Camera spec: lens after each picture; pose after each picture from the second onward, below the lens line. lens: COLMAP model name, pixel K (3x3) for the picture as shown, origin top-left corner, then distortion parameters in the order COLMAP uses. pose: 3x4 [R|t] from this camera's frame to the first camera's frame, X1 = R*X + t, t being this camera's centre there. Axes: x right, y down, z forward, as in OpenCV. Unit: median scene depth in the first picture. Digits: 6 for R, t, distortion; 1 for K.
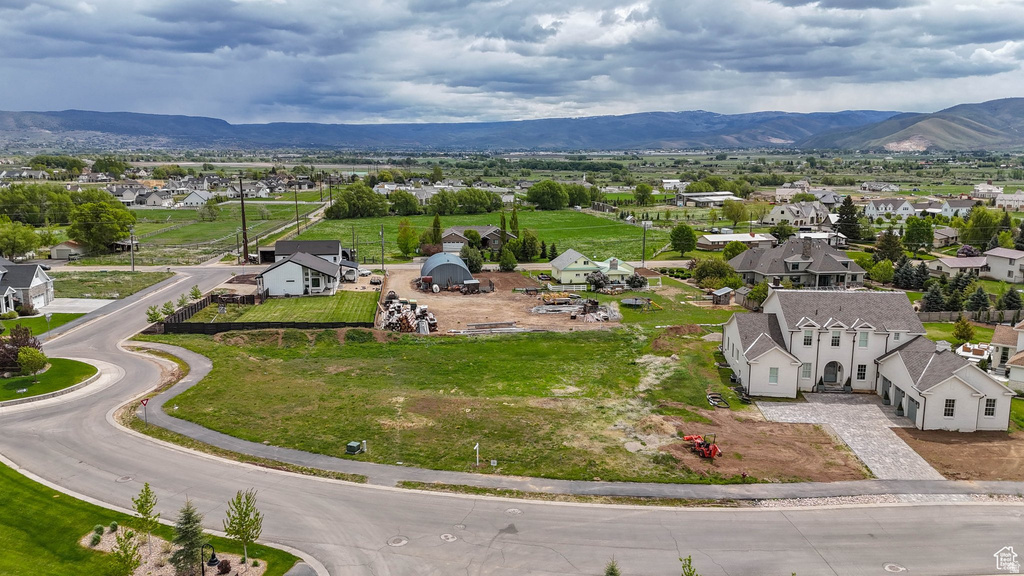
lens RADIAL K [[746.1, 0, 508.5], [0, 746.1, 310.3], [0, 0, 1]] dist [0.077352, -0.072564]
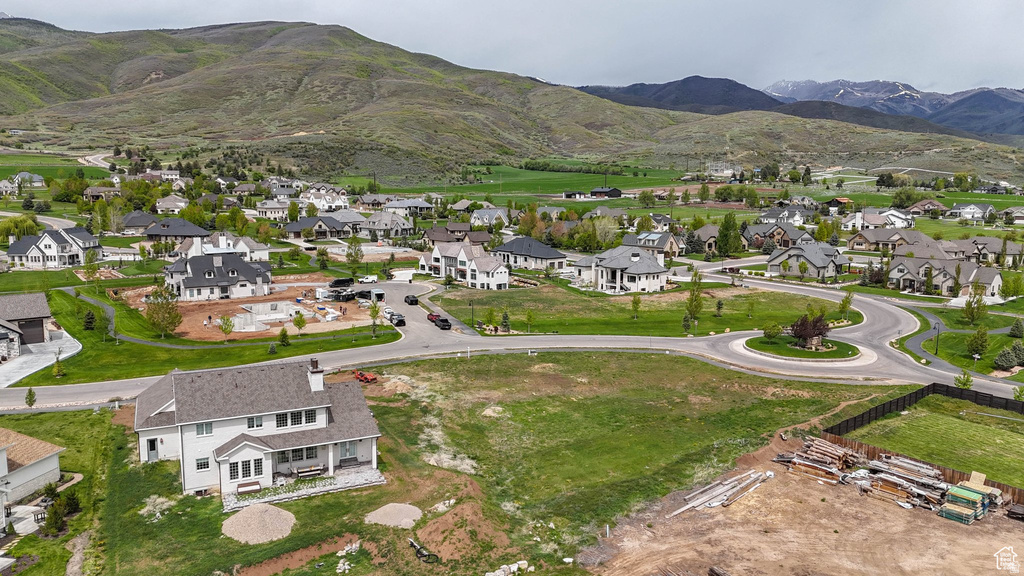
lens RADIAL K [[746.1, 0, 514.5], [0, 746.1, 293.3], [0, 0, 1]] dist [0.077352, -0.072564]
pose [[-0.850417, 0.072771, -0.521051, 0.398145], [-0.111272, 0.943105, 0.313324, -0.269701], [0.514207, 0.324434, -0.793936, 1.166539]]
